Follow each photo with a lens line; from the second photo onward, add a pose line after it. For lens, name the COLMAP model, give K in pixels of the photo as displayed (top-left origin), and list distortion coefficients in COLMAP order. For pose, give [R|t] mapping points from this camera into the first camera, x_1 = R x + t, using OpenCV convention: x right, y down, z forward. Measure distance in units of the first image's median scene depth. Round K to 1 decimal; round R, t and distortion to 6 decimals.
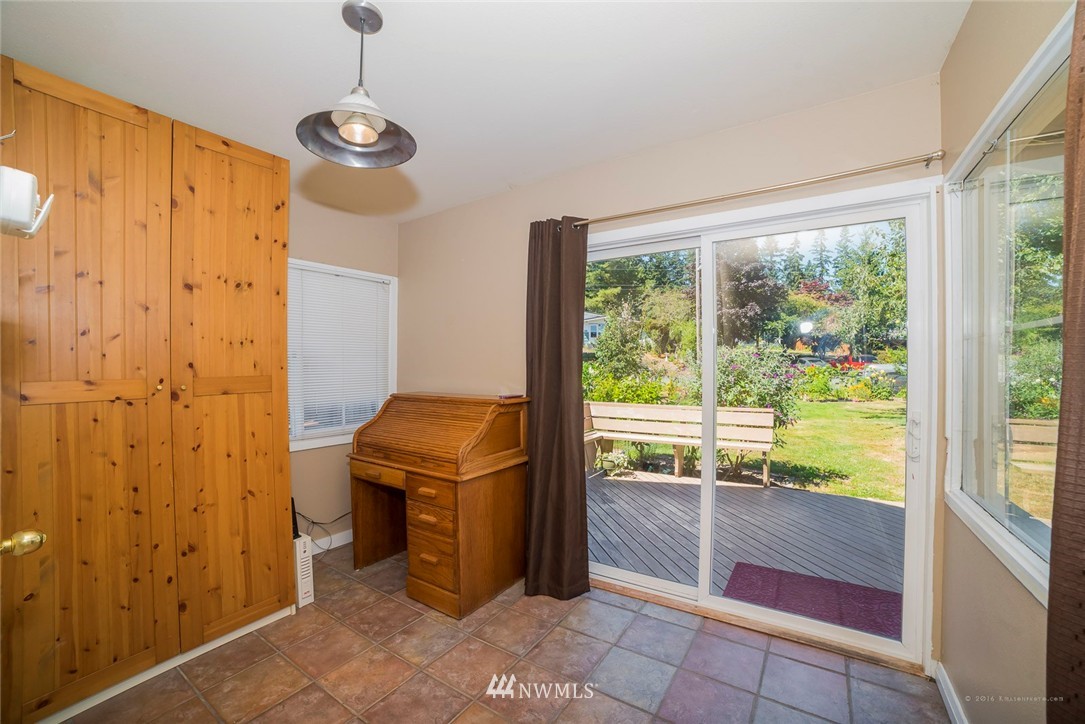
lens RADIAL K [[436.9, 0, 538.3], [0, 436.9, 365.5], [0, 0, 1]] dist [-0.099752, 0.034874]
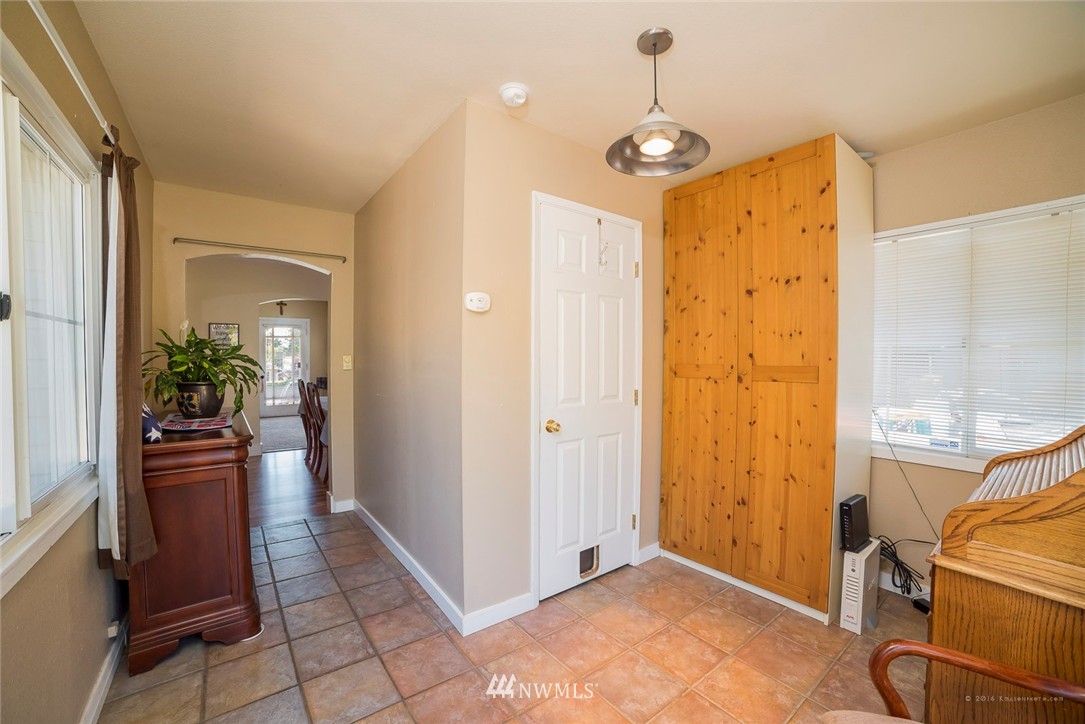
lens RADIAL K [[436.9, 0, 538.3], [0, 436.9, 365.5], [0, 0, 1]] dist [-0.099752, 0.034874]
pose [[-0.319137, 0.021330, -0.947469, 0.557204], [-0.007899, 0.999652, 0.025165, 0.002072], [0.947676, 0.015515, -0.318857, 0.789916]]
